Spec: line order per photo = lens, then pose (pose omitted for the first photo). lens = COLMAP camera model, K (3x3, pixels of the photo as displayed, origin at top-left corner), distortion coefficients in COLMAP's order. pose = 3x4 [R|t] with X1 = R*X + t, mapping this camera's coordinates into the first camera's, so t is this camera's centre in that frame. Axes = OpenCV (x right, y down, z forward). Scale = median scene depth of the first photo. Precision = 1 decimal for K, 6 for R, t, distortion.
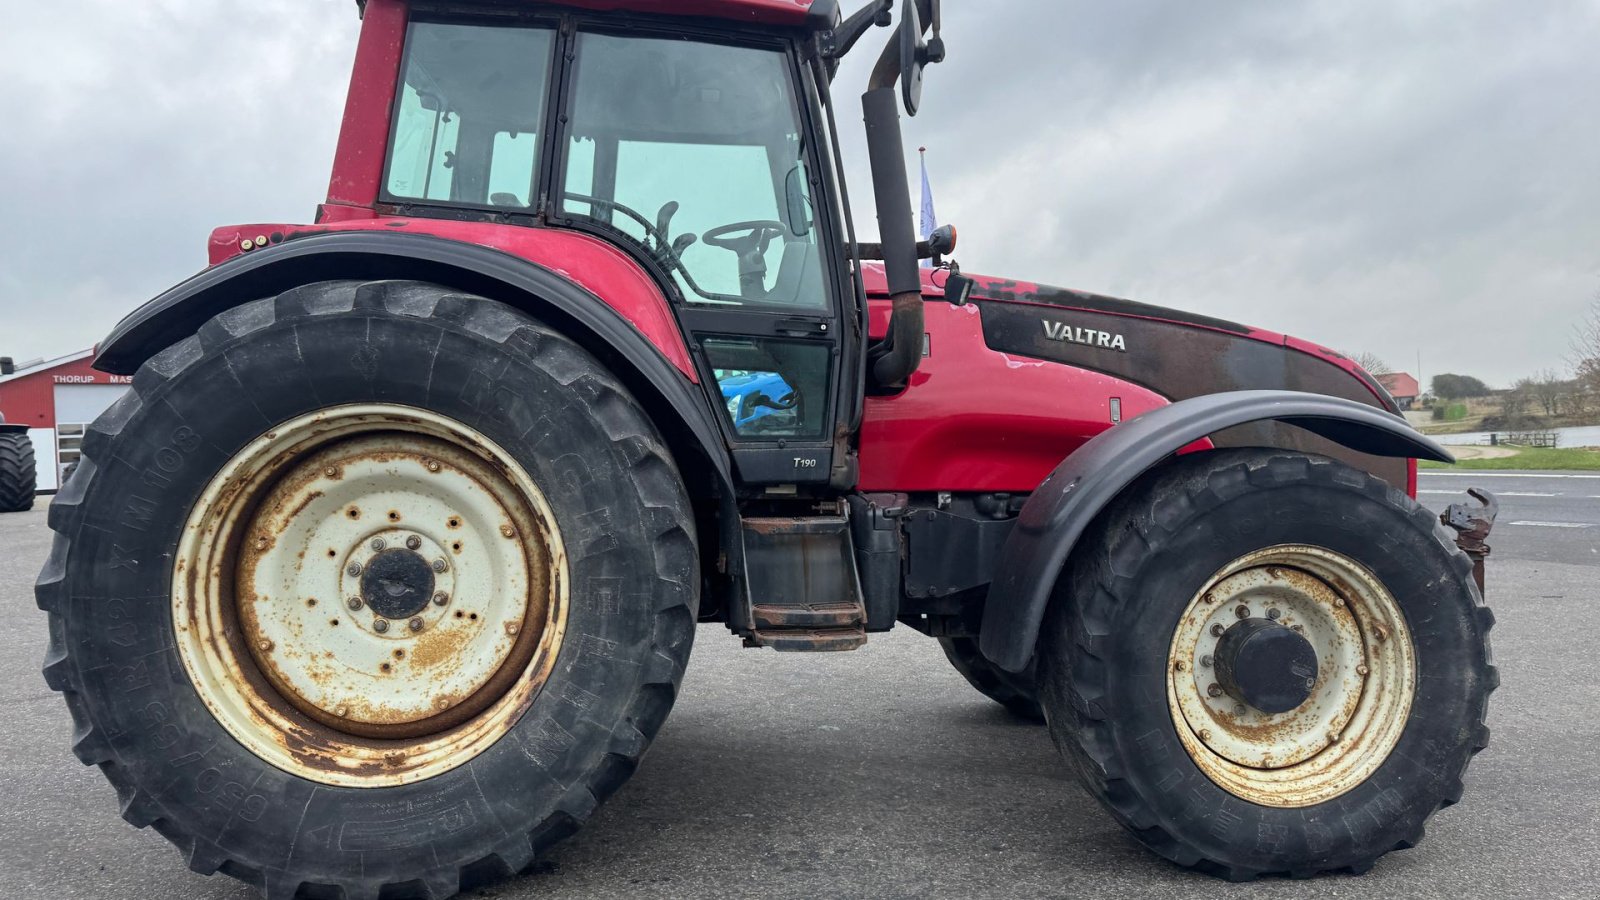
lens RADIAL K [[1108.0, 0, 806.9], [0, 1108.0, 431.0], [0, 0, 1]] dist [0.116056, -0.164425]
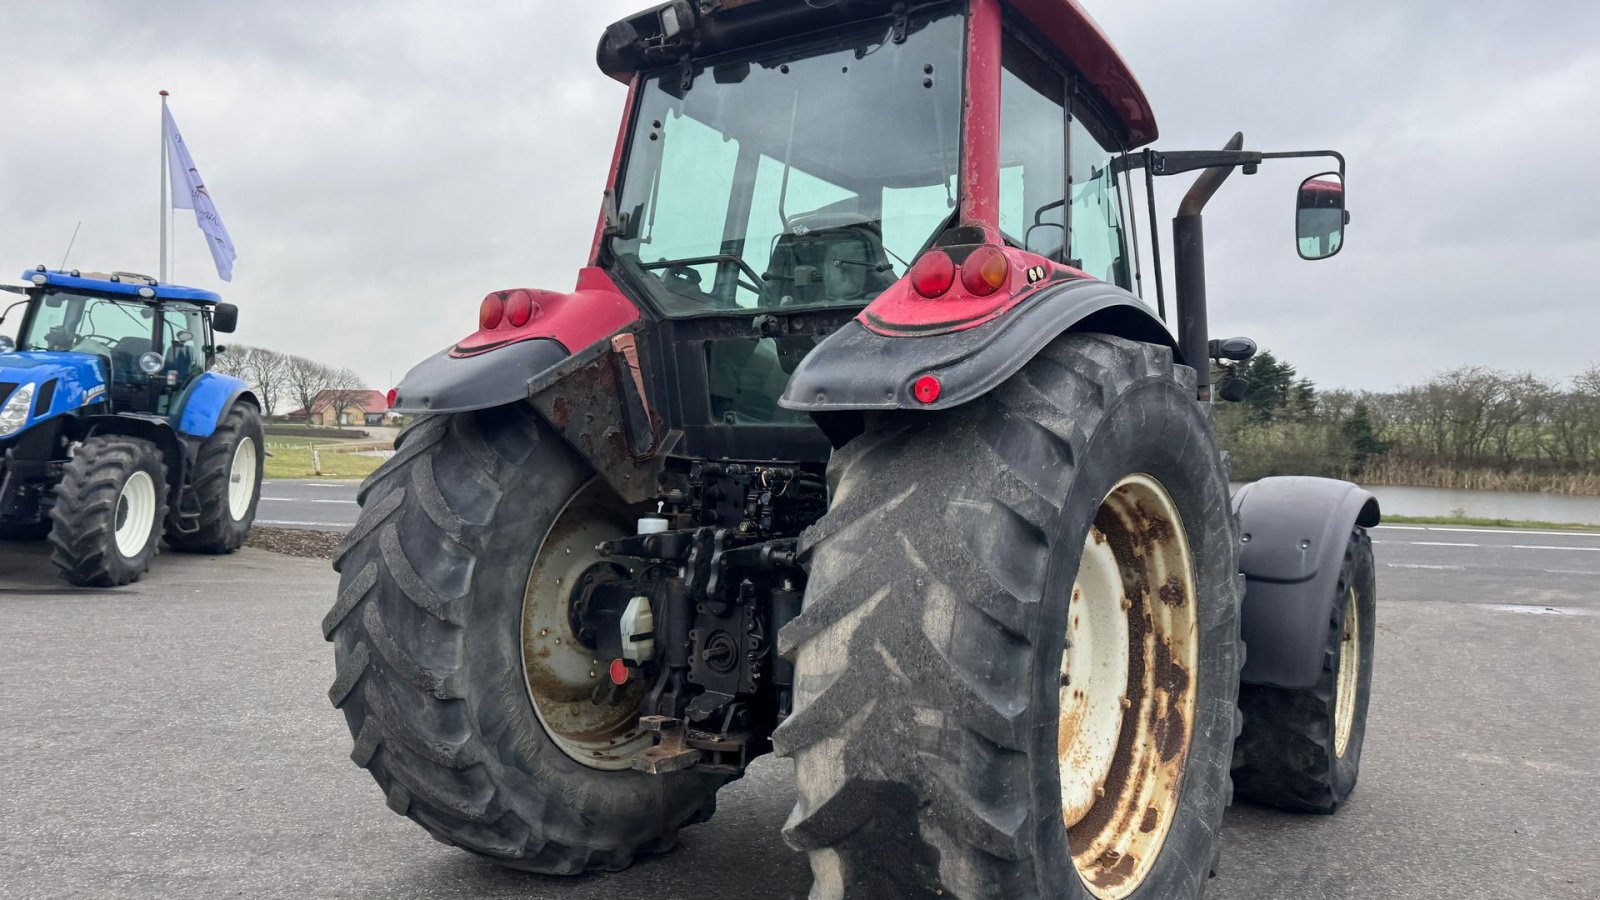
lens RADIAL K [[1091.5, 0, 811.8], [0, 1091.5, 436.2], [0, 0, 1]] dist [0.153477, -0.252750]
pose [[0.645004, 0.056094, 0.762118, -1.198909], [-0.052872, 0.998188, -0.028722, -0.014120], [-0.762348, -0.021769, 0.646801, 0.587627]]
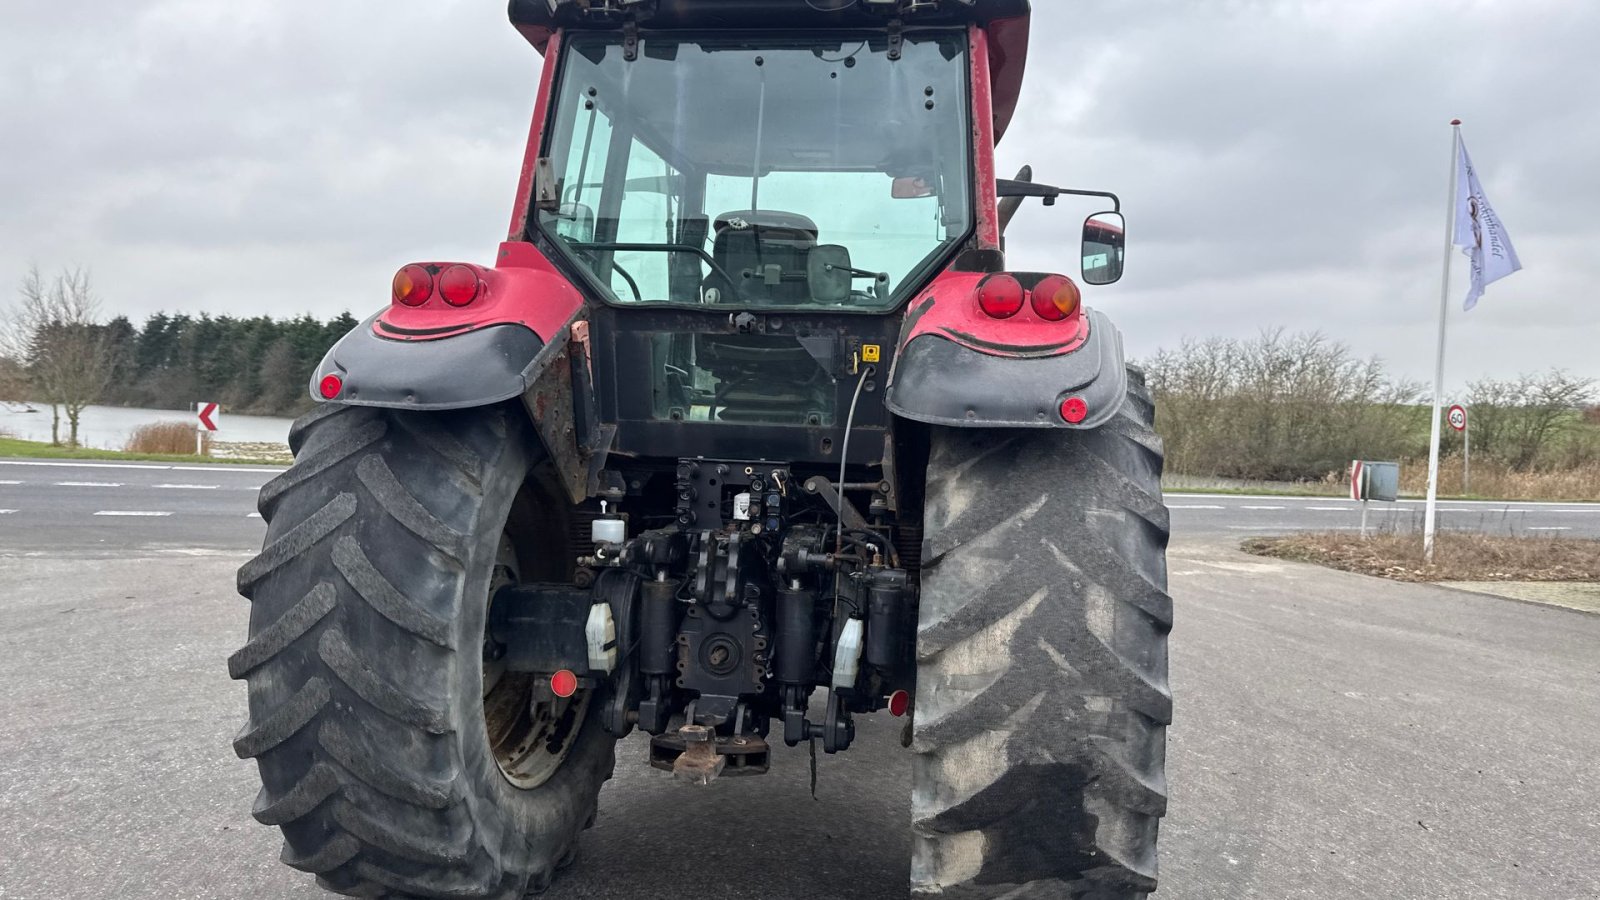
lens RADIAL K [[1096.1, 0, 800.0], [0, 1096.1, 450.0], [0, 0, 1]] dist [0.138928, -0.215129]
pose [[0.237360, 0.019243, 0.971231, -1.423840], [-0.056514, 0.998384, -0.005969, -0.024402], [-0.969776, -0.053471, 0.238064, 0.986999]]
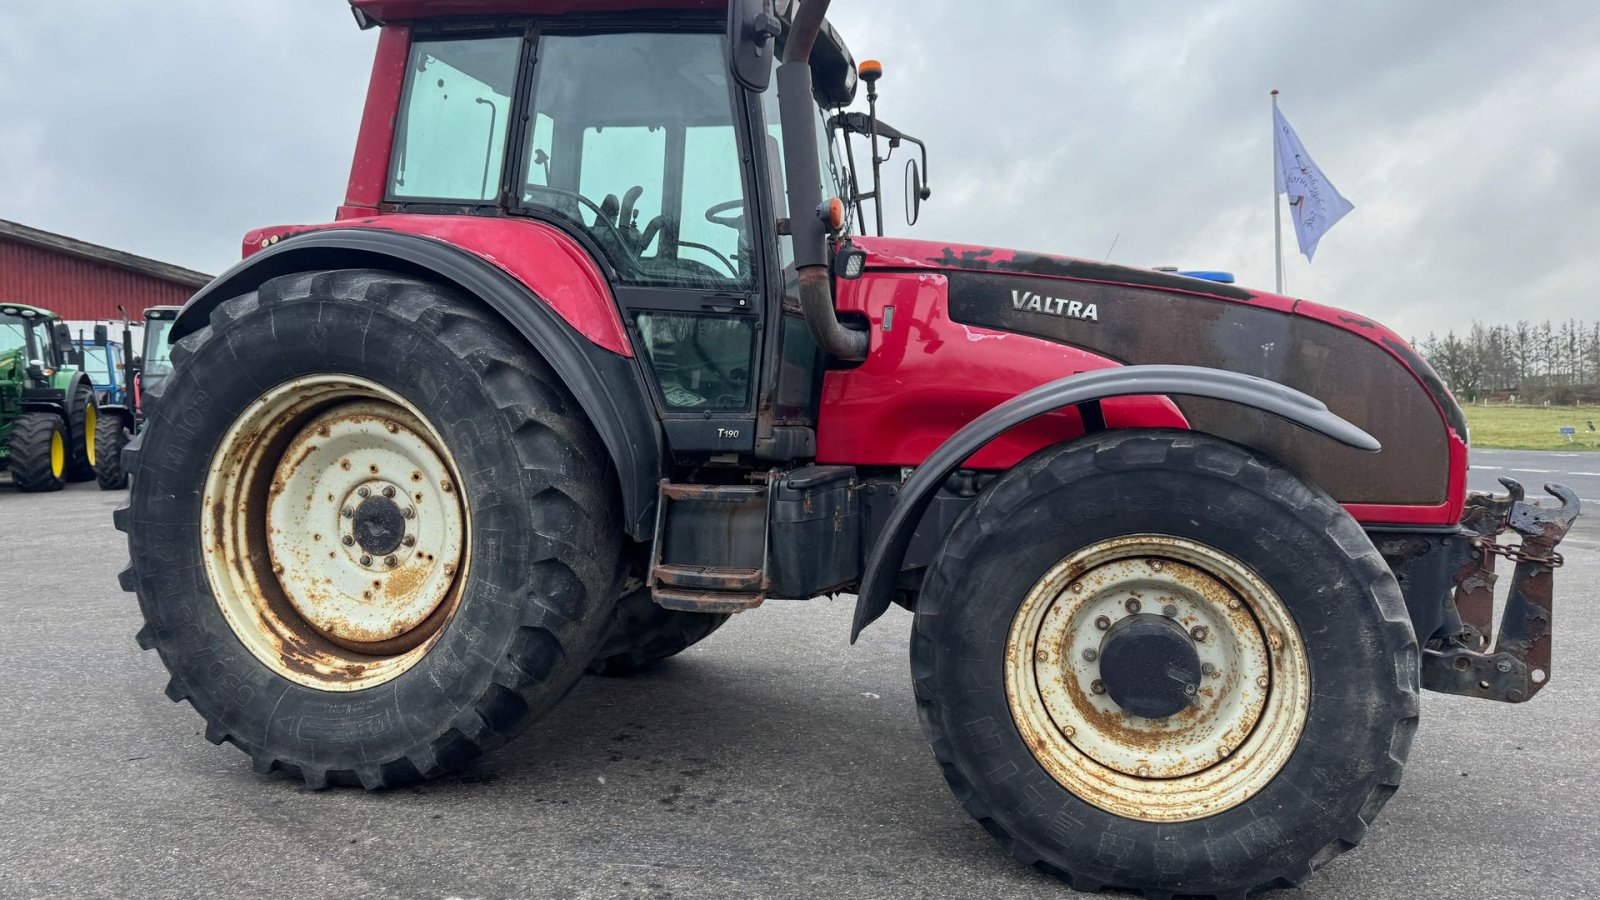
lens RADIAL K [[1107.8, 0, 807.5], [0, 1107.8, 443.0], [0, 0, 1]] dist [0.139539, -0.226609]
pose [[0.932465, 0.026771, -0.360266, 0.496866], [-0.014348, 0.999208, 0.037115, -0.002341], [0.360974, -0.029440, 0.932111, 0.058962]]
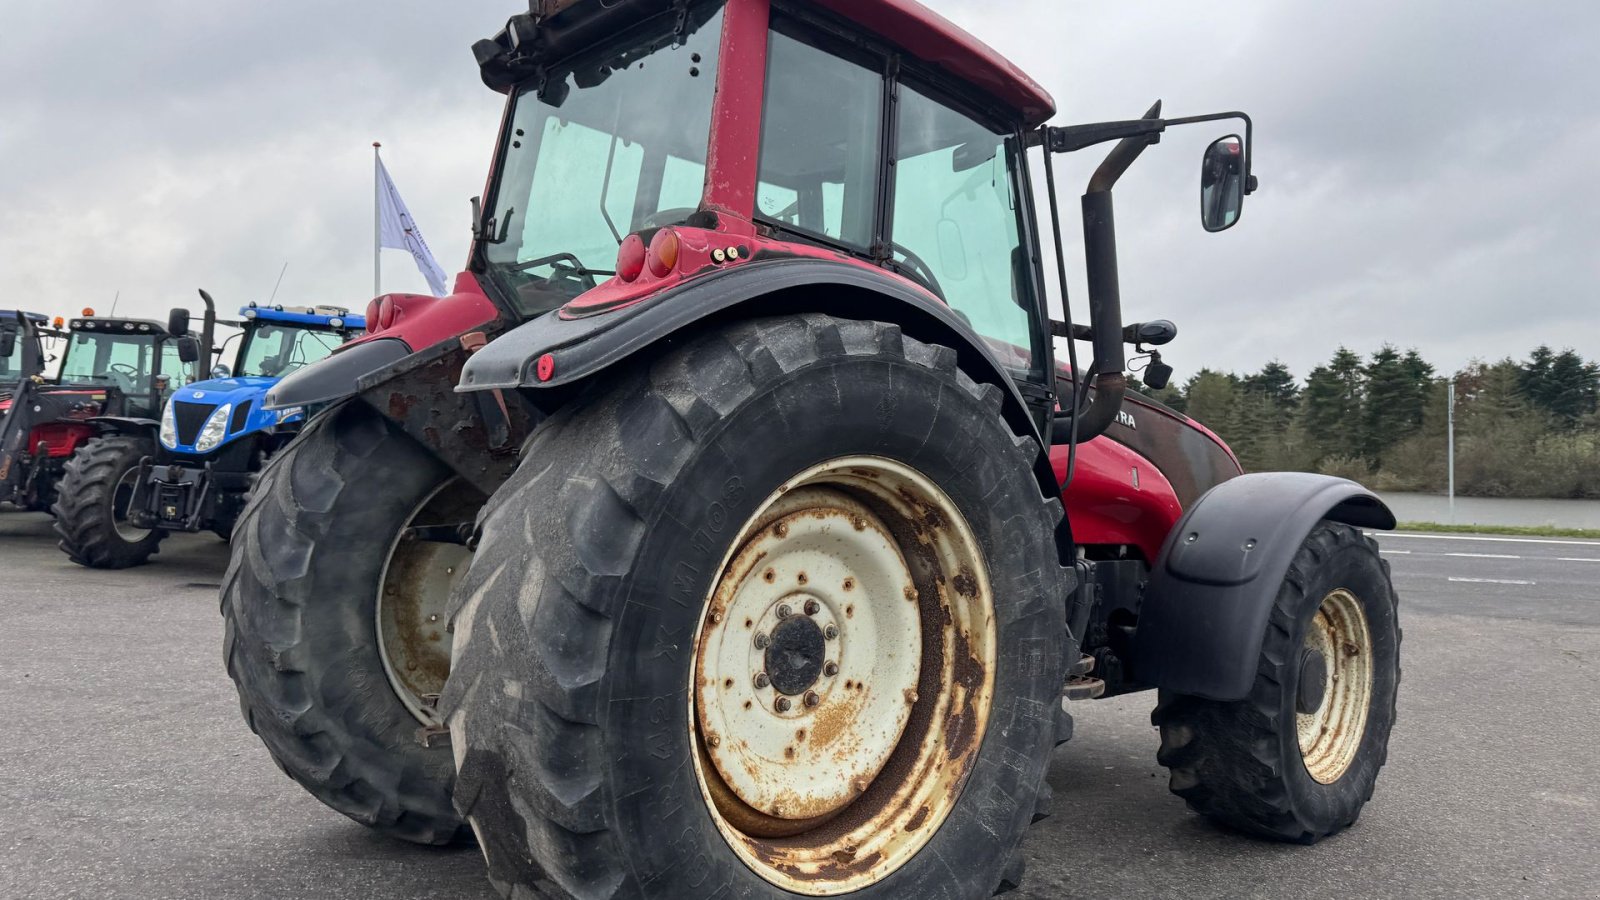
lens RADIAL K [[1091.5, 0, 811.8], [0, 1091.5, 436.2], [0, 0, 1]] dist [0.153477, -0.252750]
pose [[0.796808, 0.058329, 0.601411, -0.908032], [-0.048518, 0.998292, -0.032539, -0.008896], [-0.602282, -0.003252, 0.798277, 0.308301]]
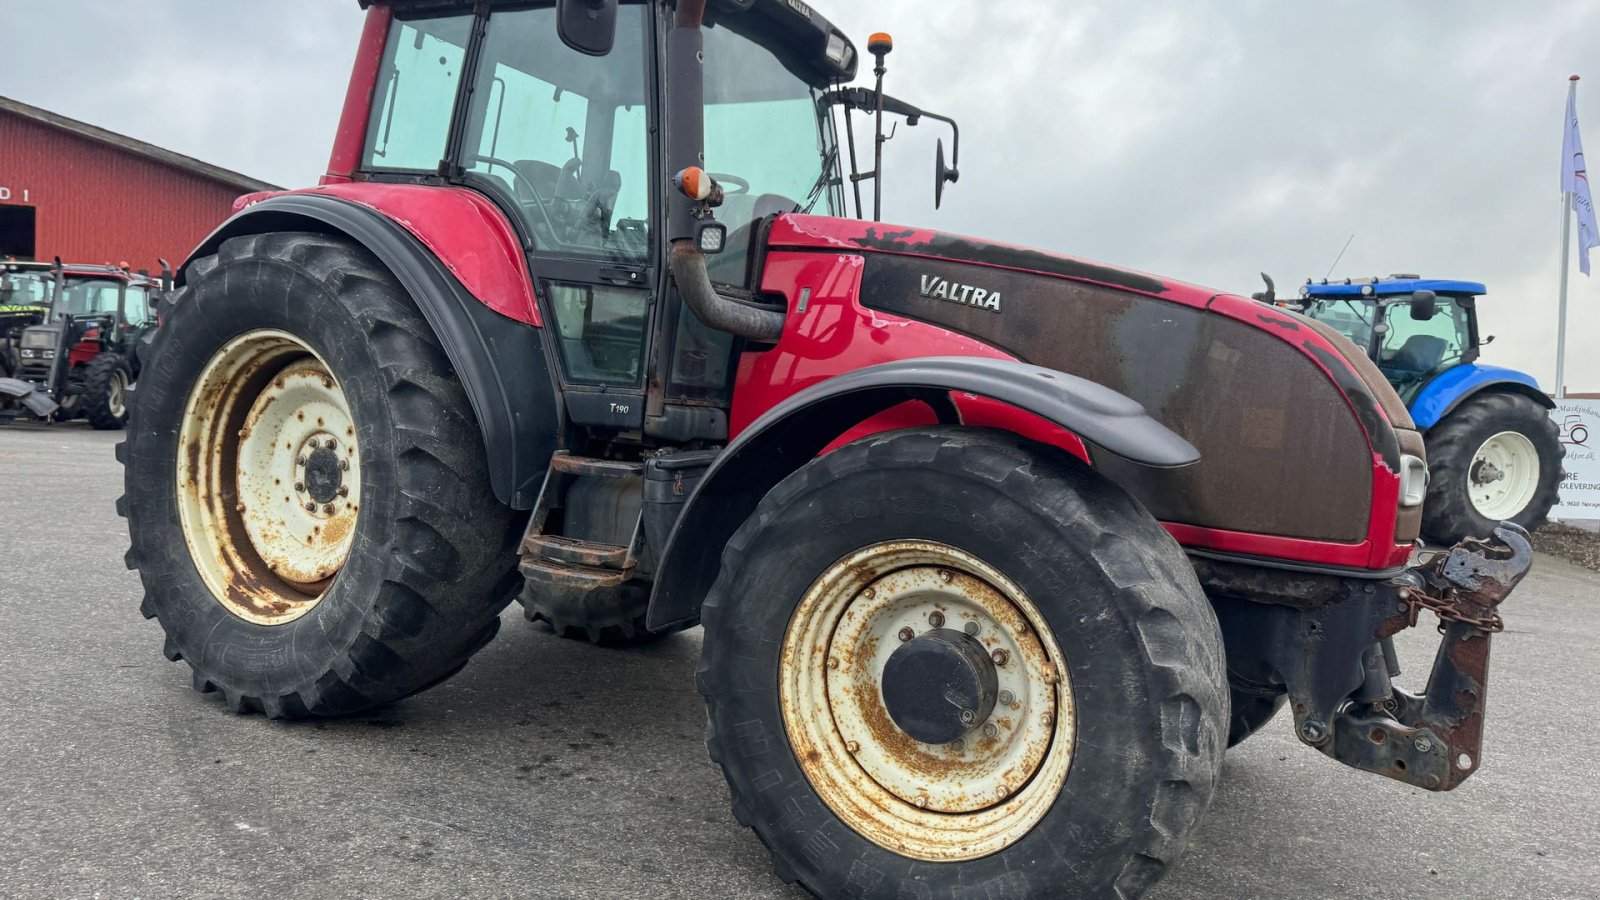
lens RADIAL K [[1107.8, 0, 807.5], [0, 1107.8, 443.0], [0, 0, 1]] dist [0.139539, -0.226609]
pose [[0.813114, 0.090265, -0.575063, 0.826252], [-0.073593, 0.995918, 0.052268, -0.007075], [0.577434, -0.000179, 0.816438, 0.285502]]
